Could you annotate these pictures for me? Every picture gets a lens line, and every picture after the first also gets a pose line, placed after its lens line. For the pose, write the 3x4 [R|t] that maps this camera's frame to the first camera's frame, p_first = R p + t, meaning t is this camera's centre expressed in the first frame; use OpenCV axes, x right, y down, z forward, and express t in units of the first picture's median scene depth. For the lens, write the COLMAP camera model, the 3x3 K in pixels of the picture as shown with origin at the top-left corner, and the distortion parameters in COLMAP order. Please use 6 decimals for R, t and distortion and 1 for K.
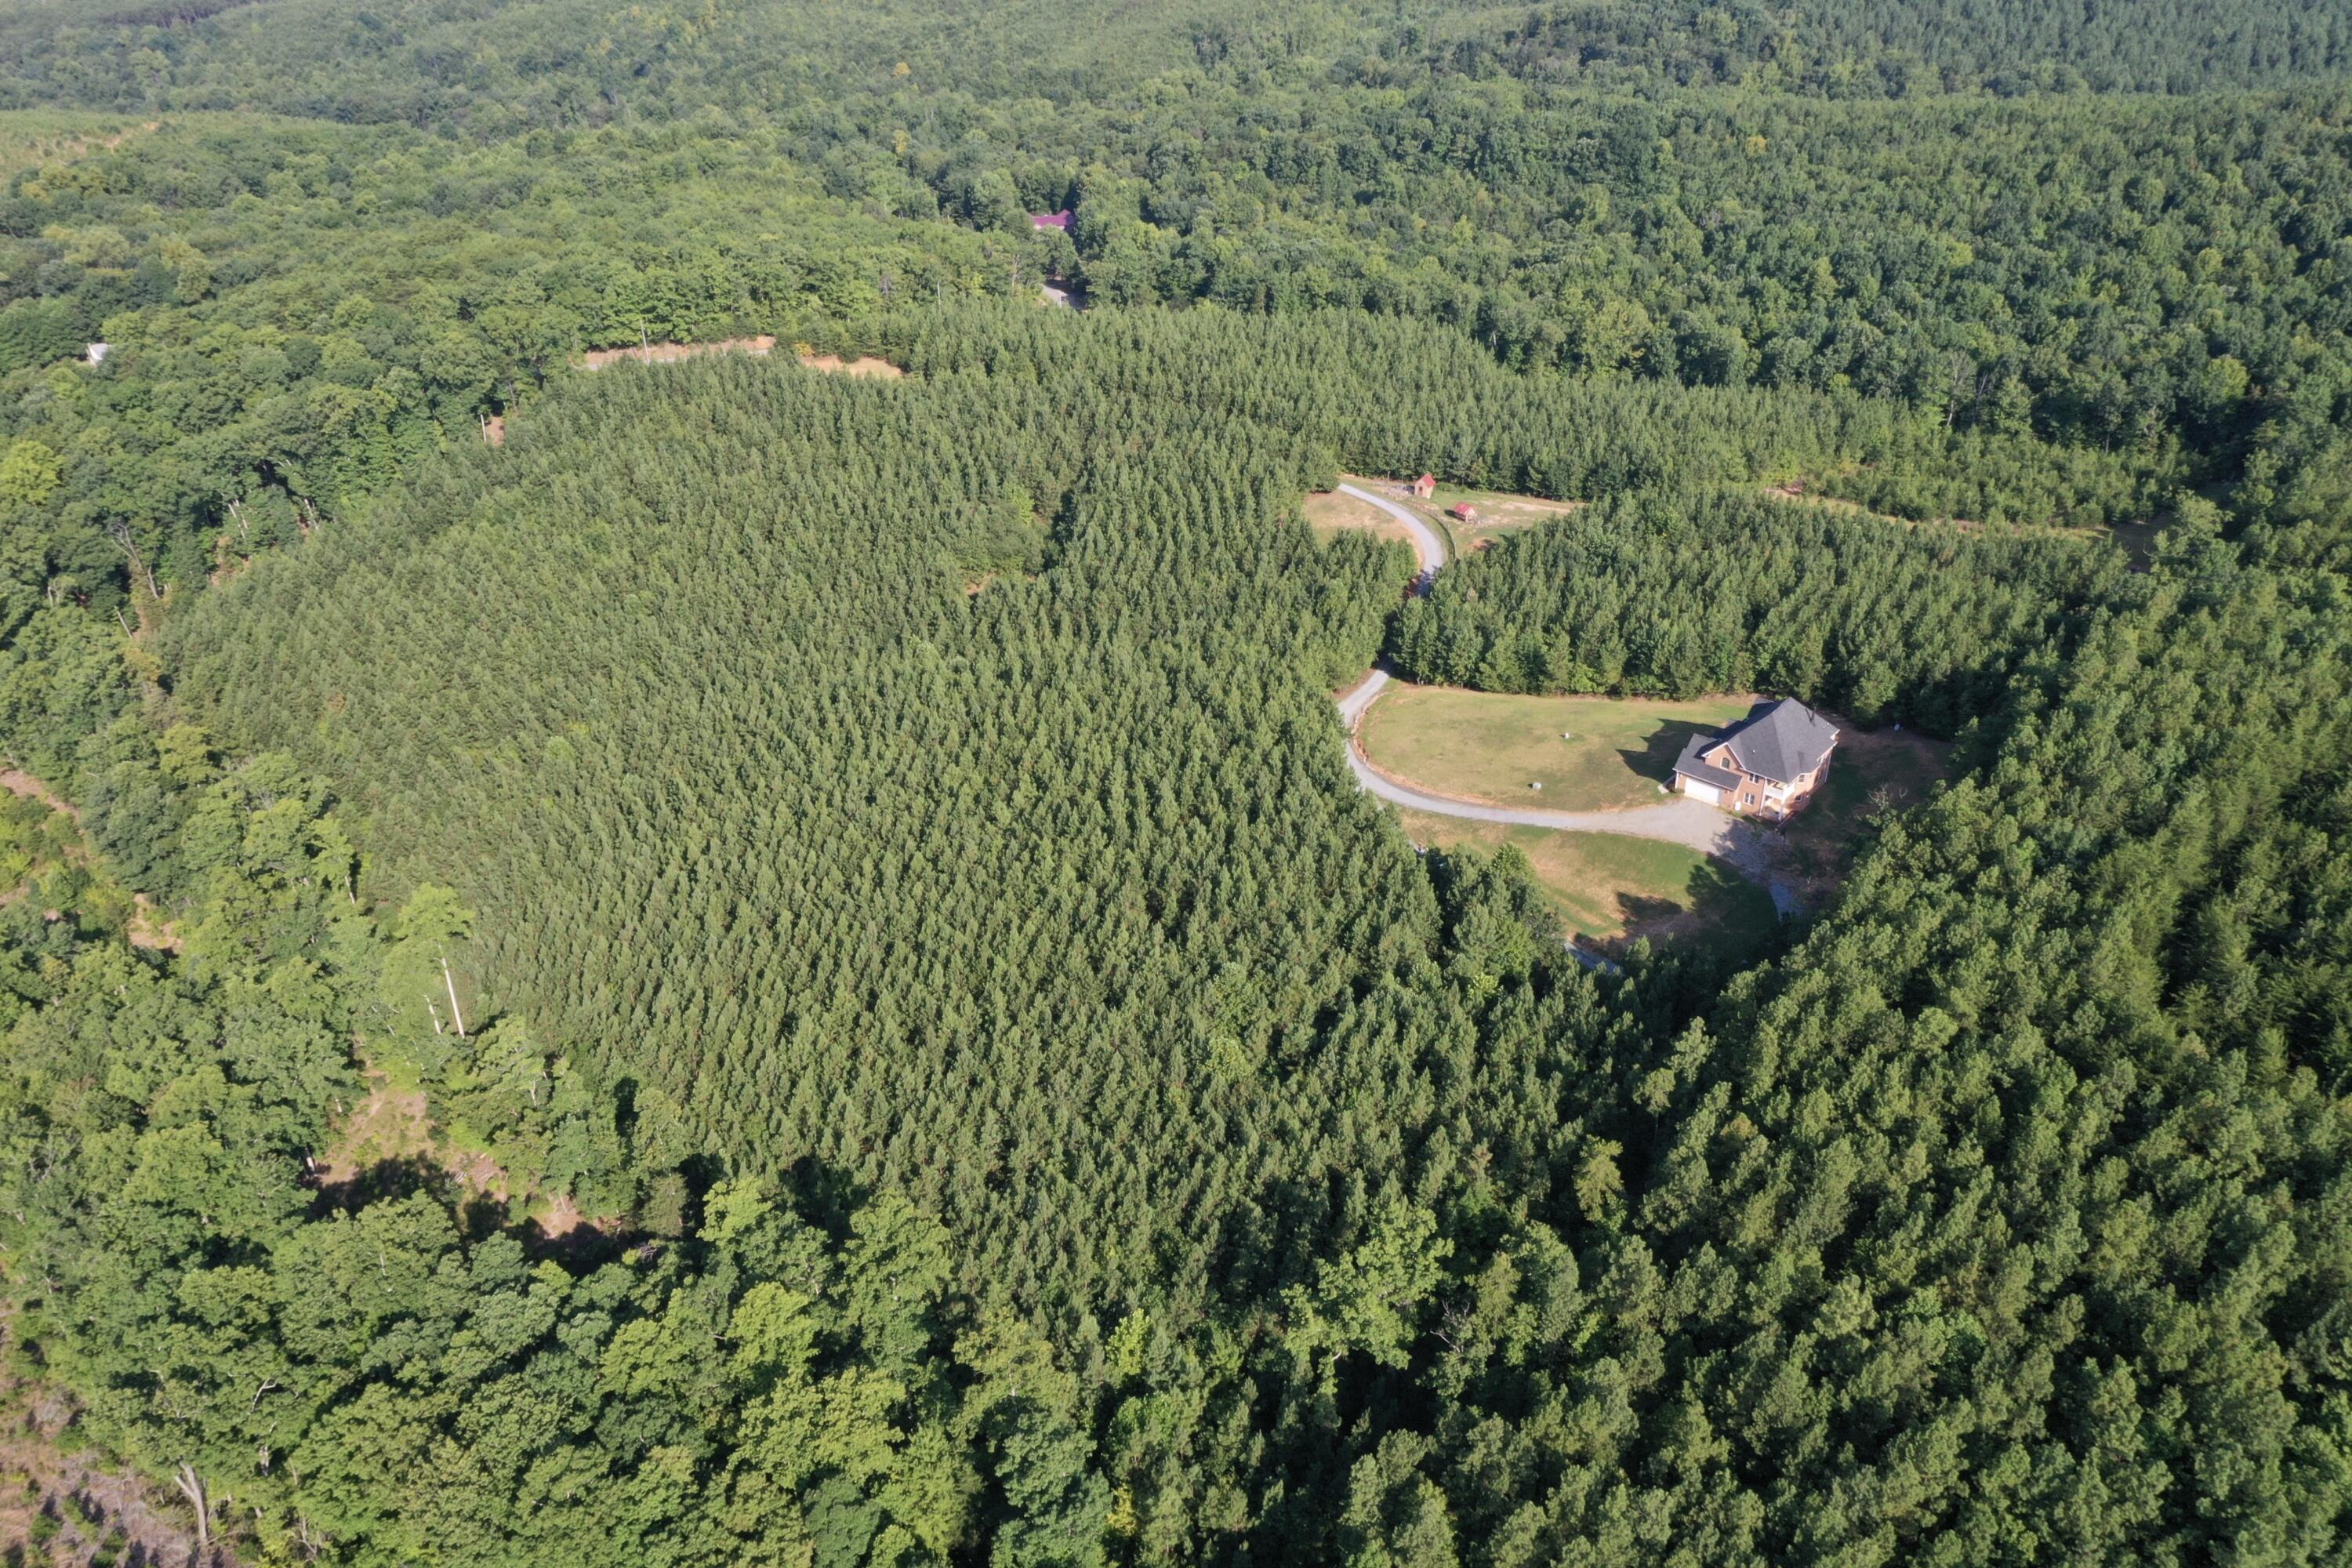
lens RADIAL K [[1871.1, 0, 1180.7], [0, 1871.1, 776.3], [0, 0, 1]] dist [0.010580, -0.006145]
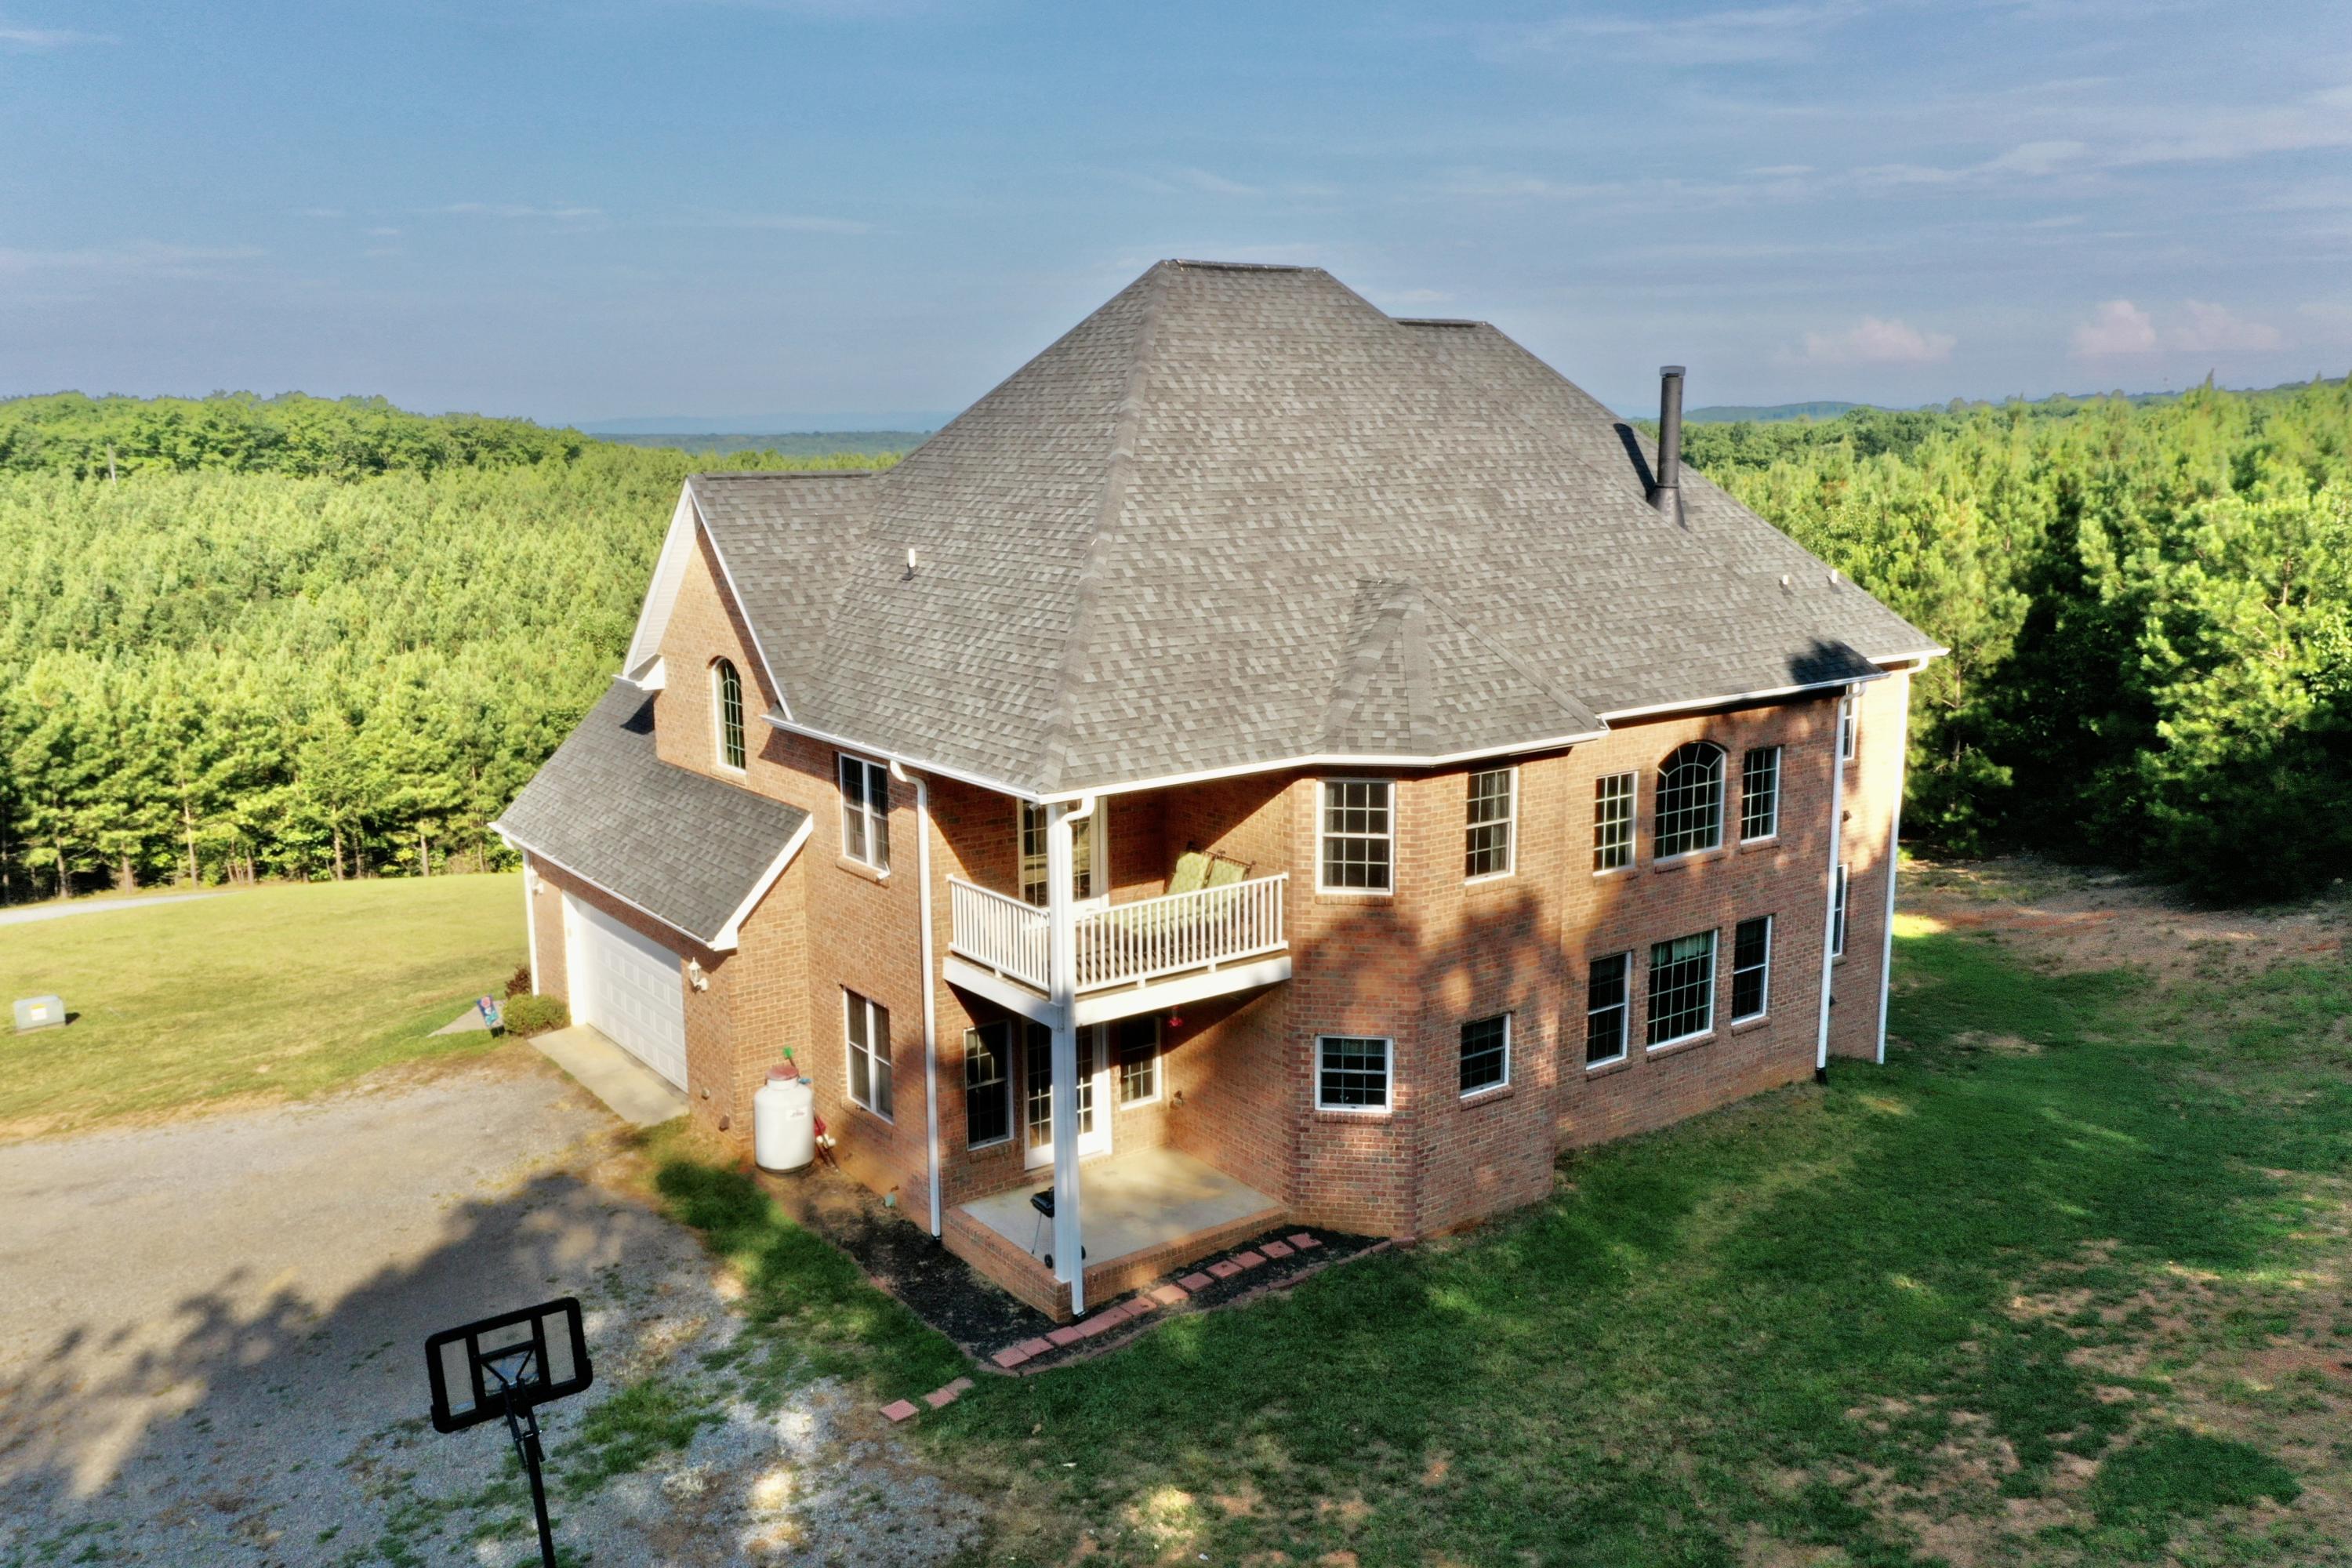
lens RADIAL K [[1871.1, 0, 1173.8], [0, 1871.1, 769.0], [0, 0, 1]] dist [0.010580, -0.006145]
pose [[0.974946, 0.039813, -0.218850, 0.191603], [-0.109586, 0.942142, -0.316795, 0.015331], [0.193575, 0.332841, 0.922901, 0.511924]]
